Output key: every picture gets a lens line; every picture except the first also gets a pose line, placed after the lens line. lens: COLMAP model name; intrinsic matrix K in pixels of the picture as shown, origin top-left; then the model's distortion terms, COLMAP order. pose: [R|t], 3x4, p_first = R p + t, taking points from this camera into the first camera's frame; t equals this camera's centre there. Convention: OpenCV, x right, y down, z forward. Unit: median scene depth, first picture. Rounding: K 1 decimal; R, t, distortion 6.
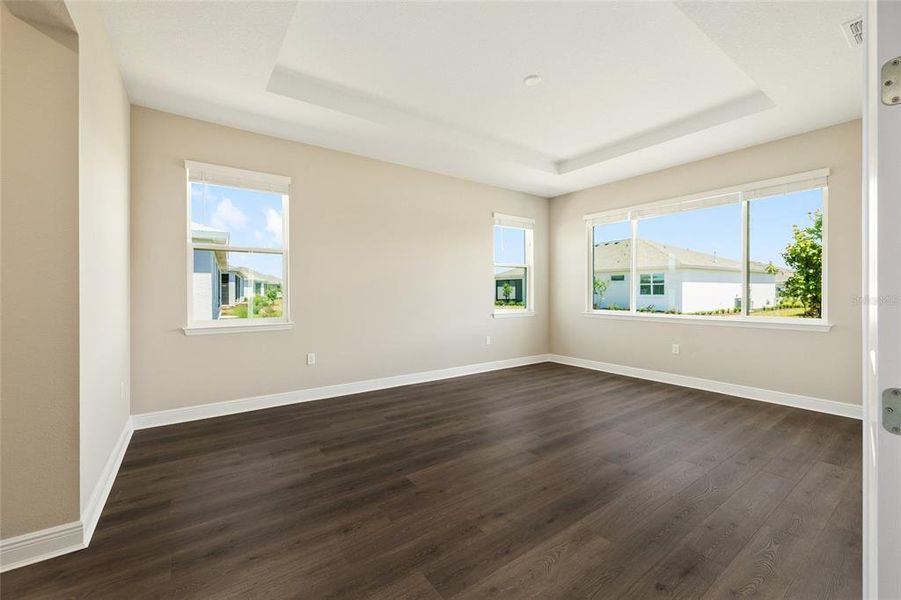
lens RADIAL K [[360.4, 0, 451.5], [0, 360.4, 296.3], [0, 0, 1]] dist [0.001791, 0.000353]
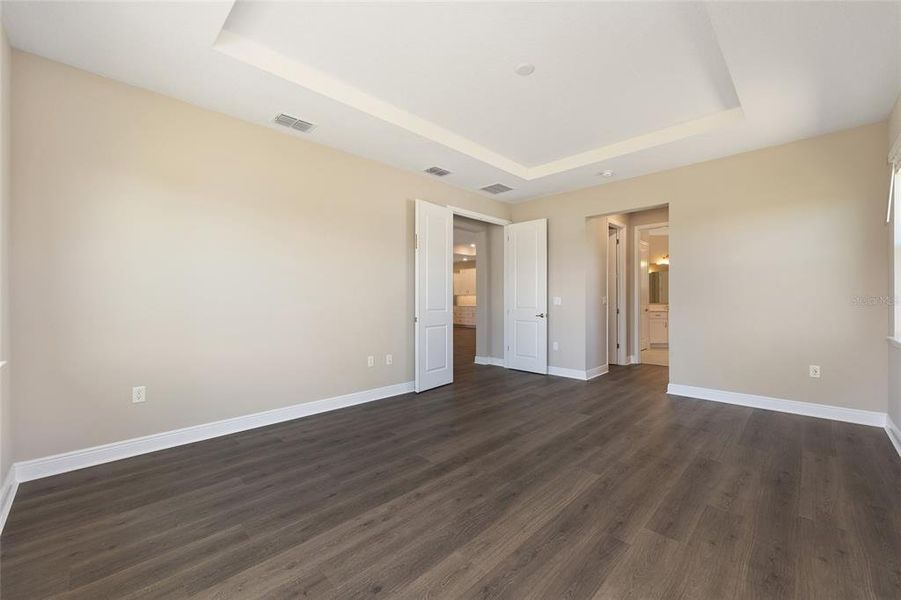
lens RADIAL K [[360.4, 0, 451.5], [0, 360.4, 296.3], [0, 0, 1]] dist [0.001791, 0.000353]
pose [[-0.984977, 0.000964, -0.172685, 0.576908], [0.000031, 0.999985, 0.005409, -0.022097], [0.172687, 0.005322, -0.984962, 1.898248]]
